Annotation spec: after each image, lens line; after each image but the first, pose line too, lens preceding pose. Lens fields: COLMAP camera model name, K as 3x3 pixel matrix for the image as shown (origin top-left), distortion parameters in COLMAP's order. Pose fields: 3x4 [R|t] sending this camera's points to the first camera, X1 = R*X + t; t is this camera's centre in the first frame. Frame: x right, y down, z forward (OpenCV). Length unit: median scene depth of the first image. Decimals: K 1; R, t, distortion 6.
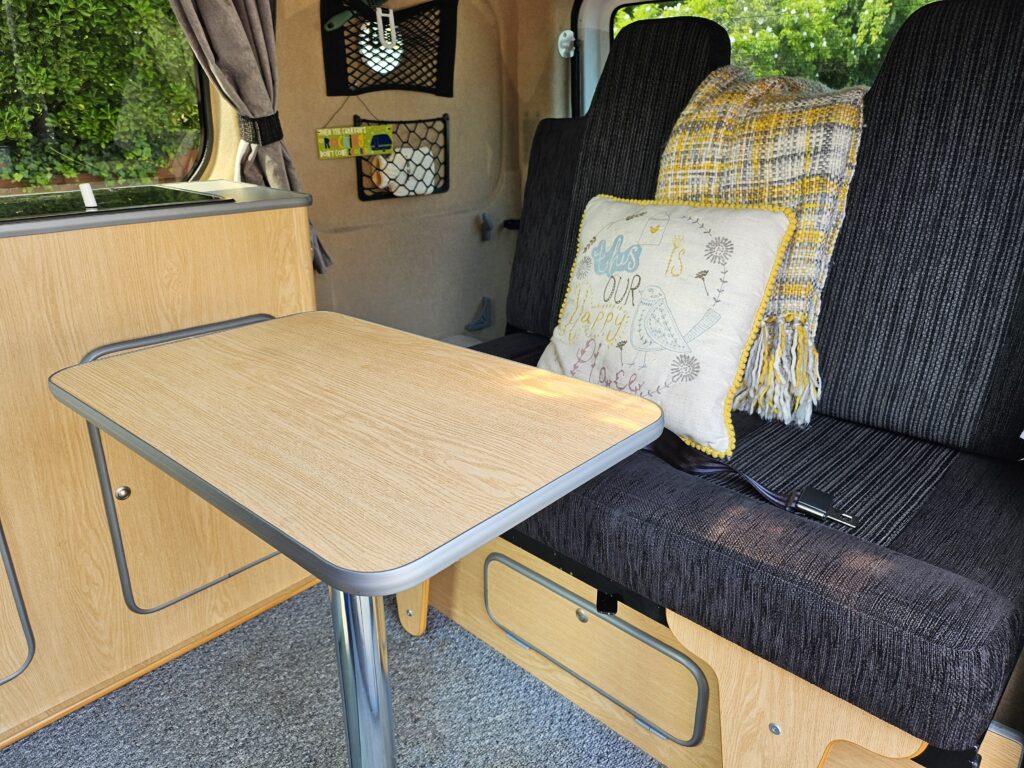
lens RADIAL K [[721.3, 0, 499.6], [0, 721.3, 384.9], [0, 0, 1]] dist [0.066335, -0.076248]
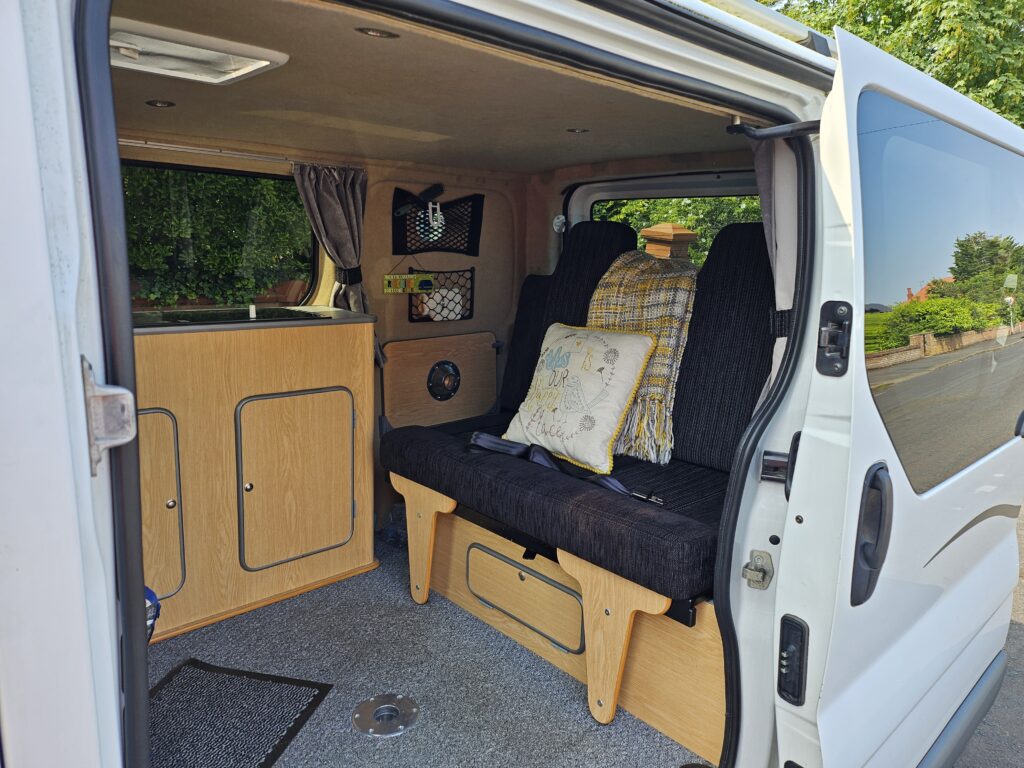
lens RADIAL K [[721.3, 0, 513.7], [0, 721.3, 388.4], [0, 0, 1]] dist [0.066335, -0.076248]
pose [[0.997601, 0.042896, -0.054332, 0.145877], [-0.051526, 0.984271, -0.168984, 0.160487], [0.046229, 0.171378, 0.984120, -0.570104]]
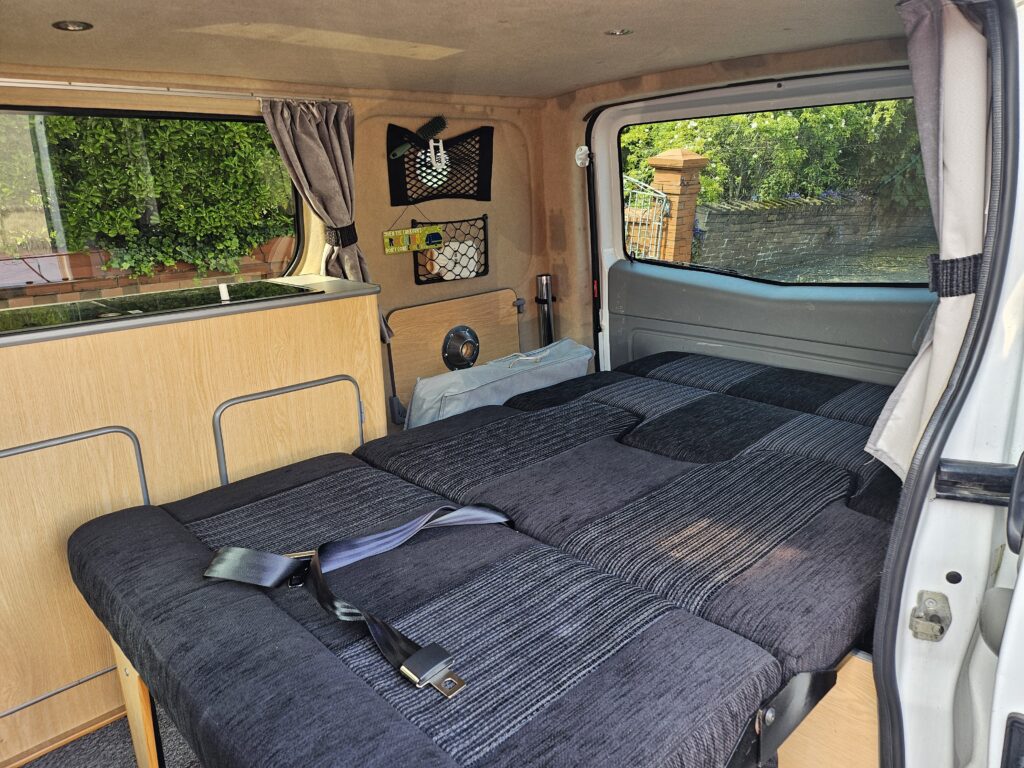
lens RADIAL K [[721.3, 0, 520.3], [0, 721.3, 374.9], [0, 0, 1]] dist [0.066335, -0.076248]
pose [[0.998771, -0.016344, -0.046801, 0.058897], [0.011399, 0.994508, -0.104034, 0.043729], [0.048244, 0.103373, 0.993472, -0.295237]]
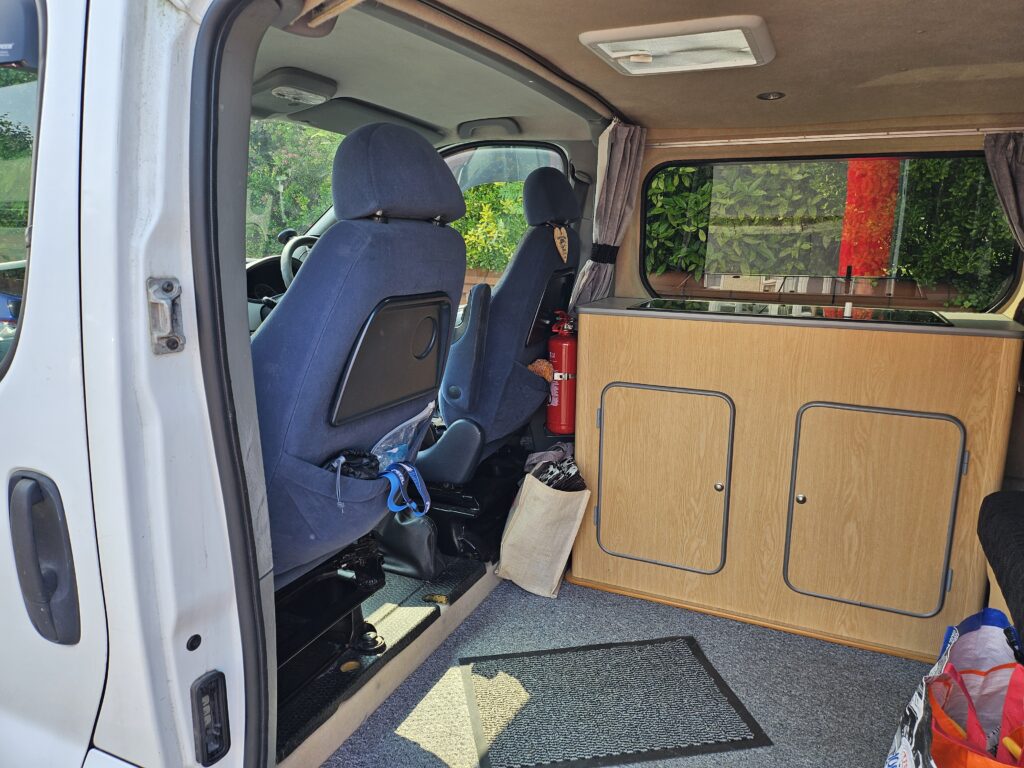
lens RADIAL K [[712.1, 0, 499.4], [0, 712.1, 370.1], [0, 0, 1]] dist [0.033203, -0.019927]
pose [[0.315080, 0.179889, -0.931861, 0.564665], [-0.351311, 0.934233, 0.061562, 0.025171], [0.881649, 0.307975, 0.357555, -0.143493]]
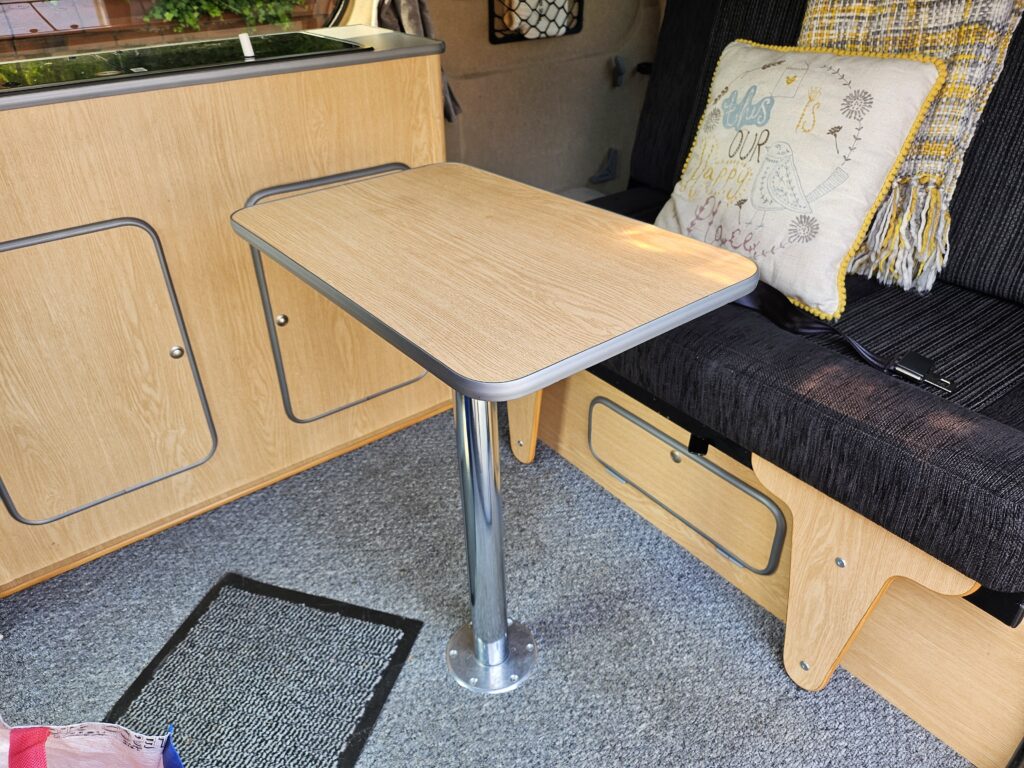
lens RADIAL K [[721.3, 0, 499.2], [0, 721.3, 383.8], [0, 0, 1]] dist [0.066335, -0.076248]
pose [[0.985037, 0.072394, -0.156401, 0.012382], [-0.040207, 0.978987, 0.199919, 0.001625], [0.167588, -0.190639, 0.967249, -0.073499]]
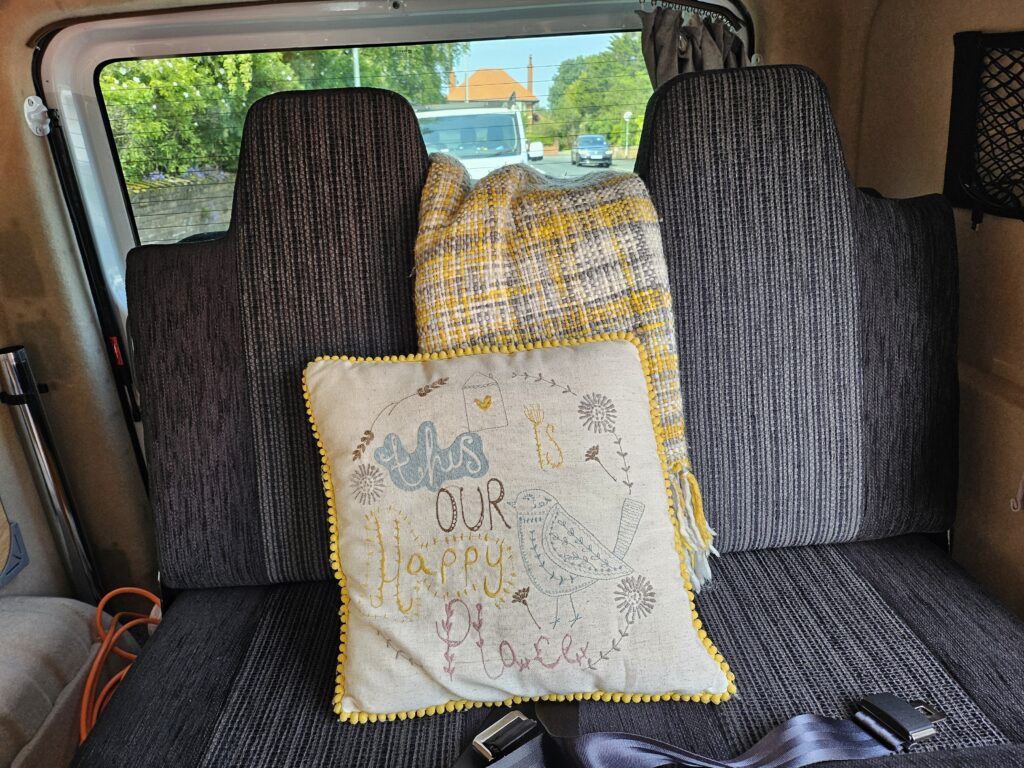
lens RADIAL K [[721.3, 0, 488.0], [0, 721.3, 367.8], [0, 0, 1]] dist [0.066335, -0.076248]
pose [[0.691992, -0.267219, 0.670628, -0.197146], [0.314585, 0.947747, 0.053033, -0.255966], [-0.649756, 0.174271, 0.739896, 0.467073]]
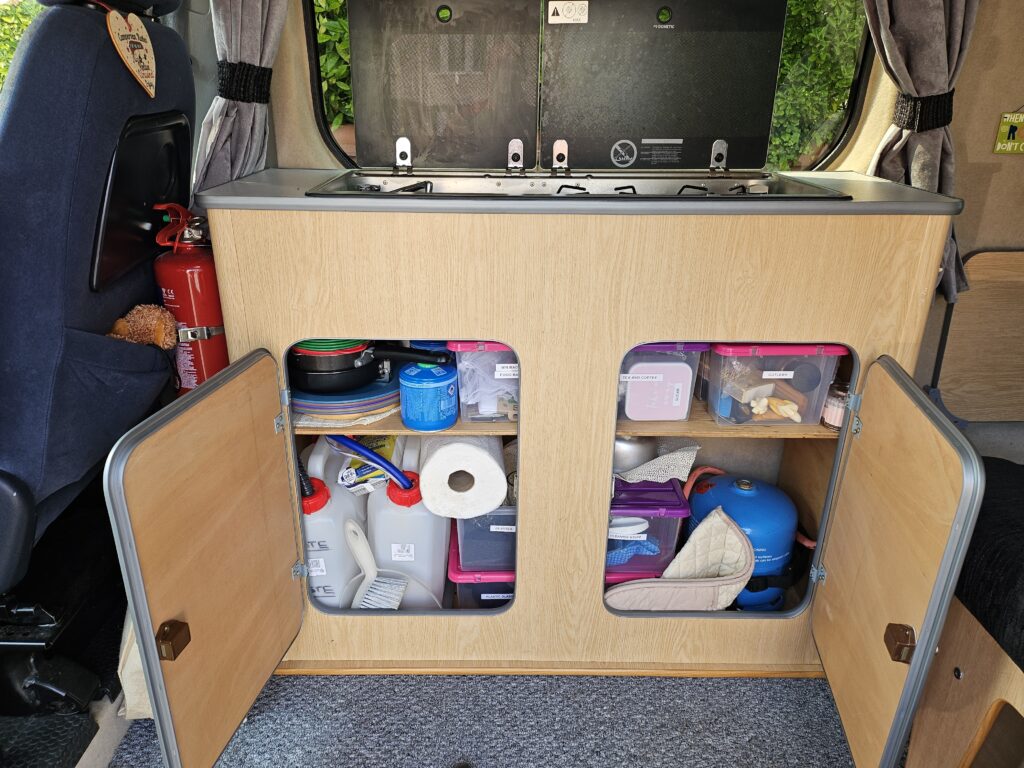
lens RADIAL K [[721.3, 0, 497.1], [0, 721.3, 379.7], [0, 0, 1]] dist [0.066335, -0.076248]
pose [[0.686668, 0.273805, -0.673437, -0.039466], [-0.268502, 0.956382, 0.115066, -0.050489], [0.675569, 0.101807, 0.730234, 0.173627]]
